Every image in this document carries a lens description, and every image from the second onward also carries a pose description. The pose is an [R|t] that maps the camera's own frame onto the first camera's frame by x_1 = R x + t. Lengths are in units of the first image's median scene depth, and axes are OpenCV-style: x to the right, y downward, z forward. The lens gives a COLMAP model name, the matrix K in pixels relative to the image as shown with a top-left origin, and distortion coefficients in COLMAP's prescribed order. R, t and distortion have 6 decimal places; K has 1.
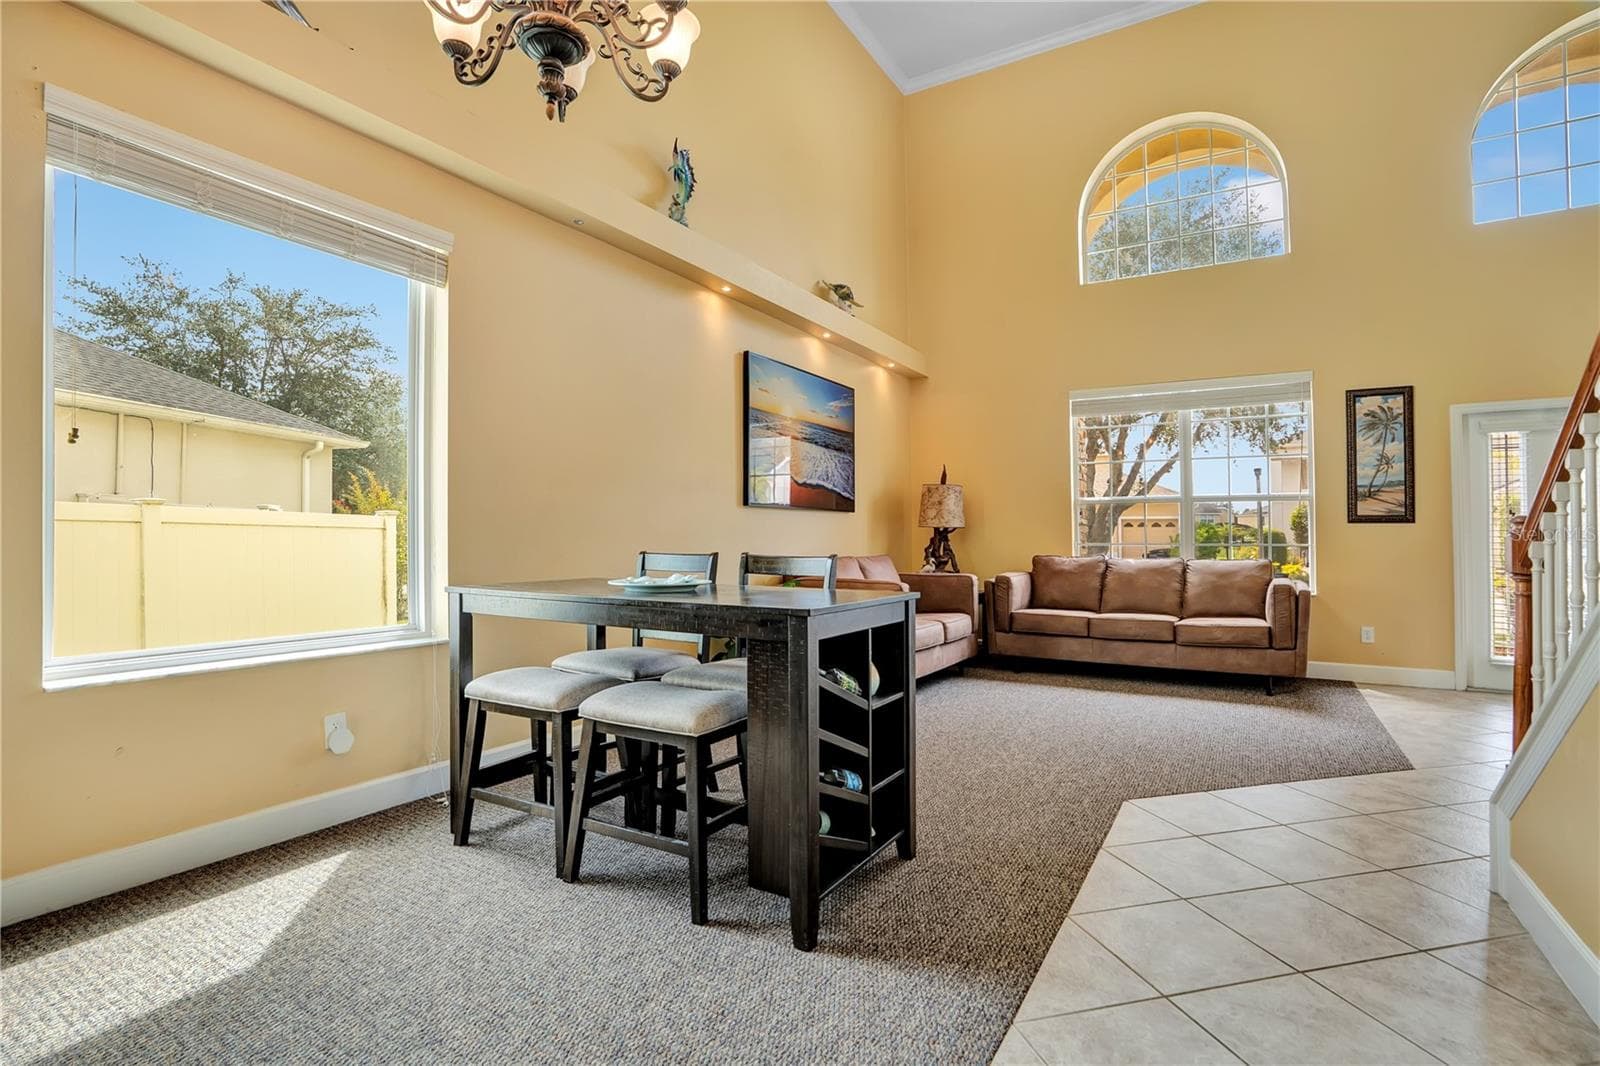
lens RADIAL K [[879.4, 0, 707.9], [0, 879.4, 503.5], [0, 0, 1]] dist [-0.066551, 0.028494]
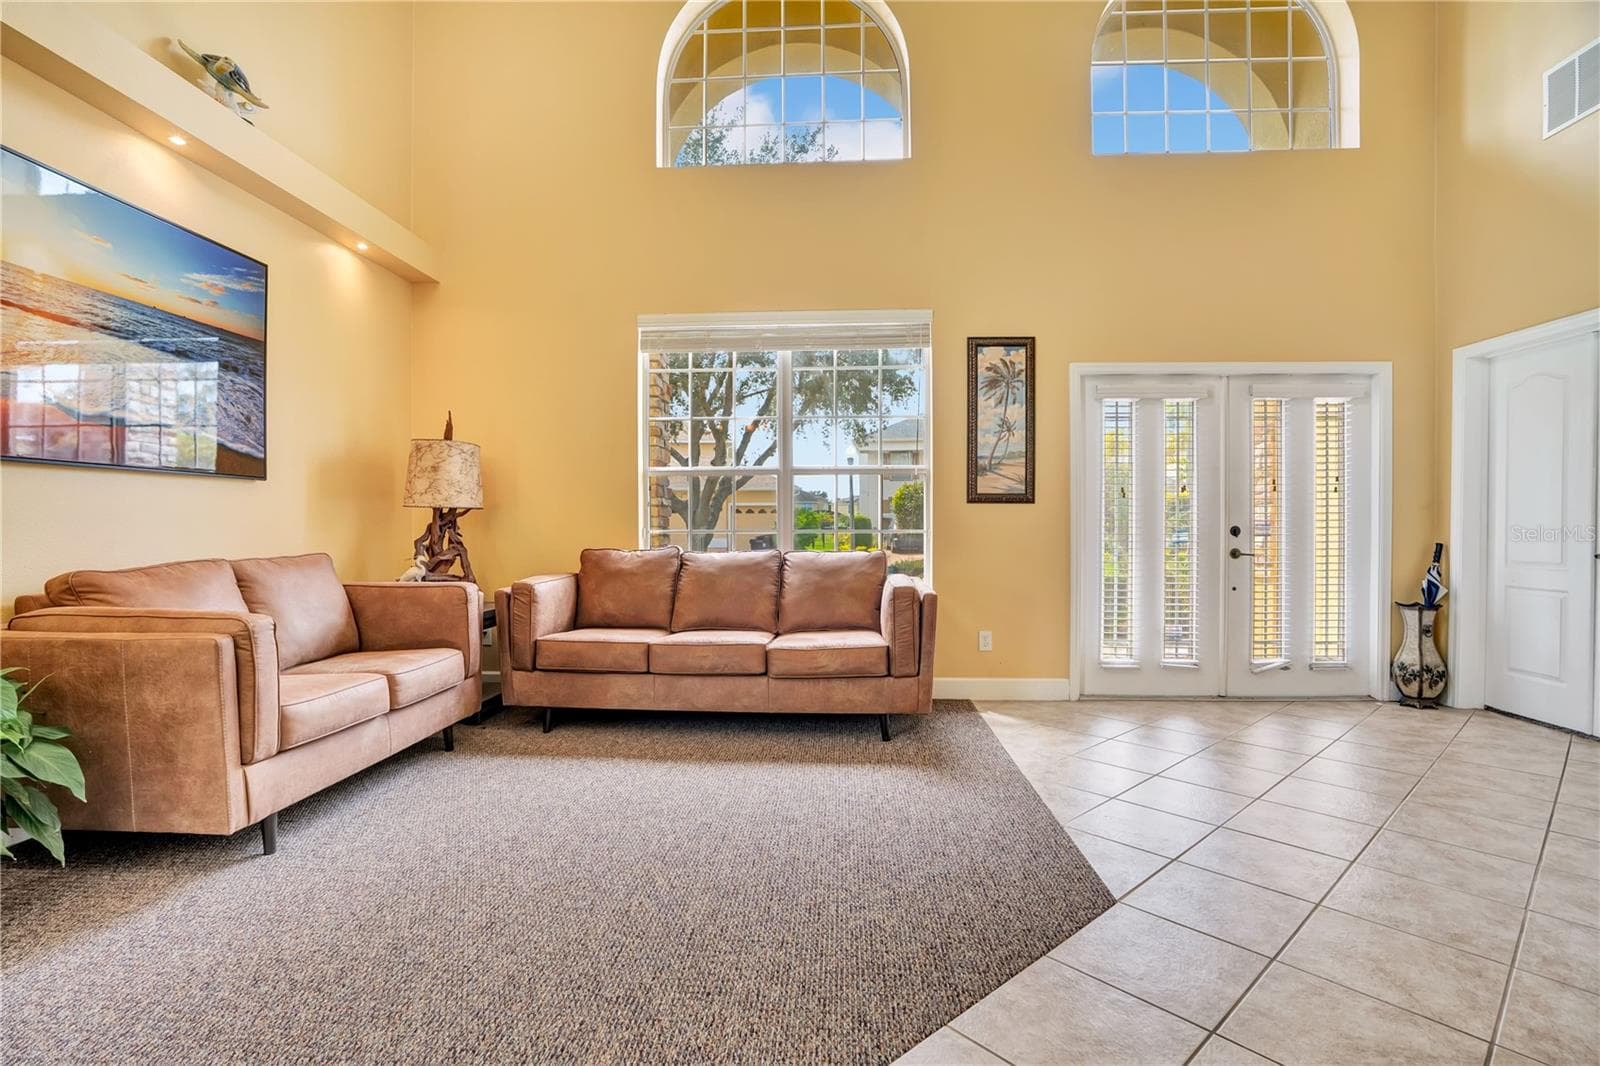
lens RADIAL K [[756.1, 0, 786.6], [0, 756.1, 531.8], [0, 0, 1]] dist [-0.071811, 0.028104]
pose [[0.877850, -0.009747, 0.478837, 0.251623], [-0.012184, 0.999015, 0.042672, 0.020724], [-0.478781, -0.043294, 0.876866, 0.441923]]
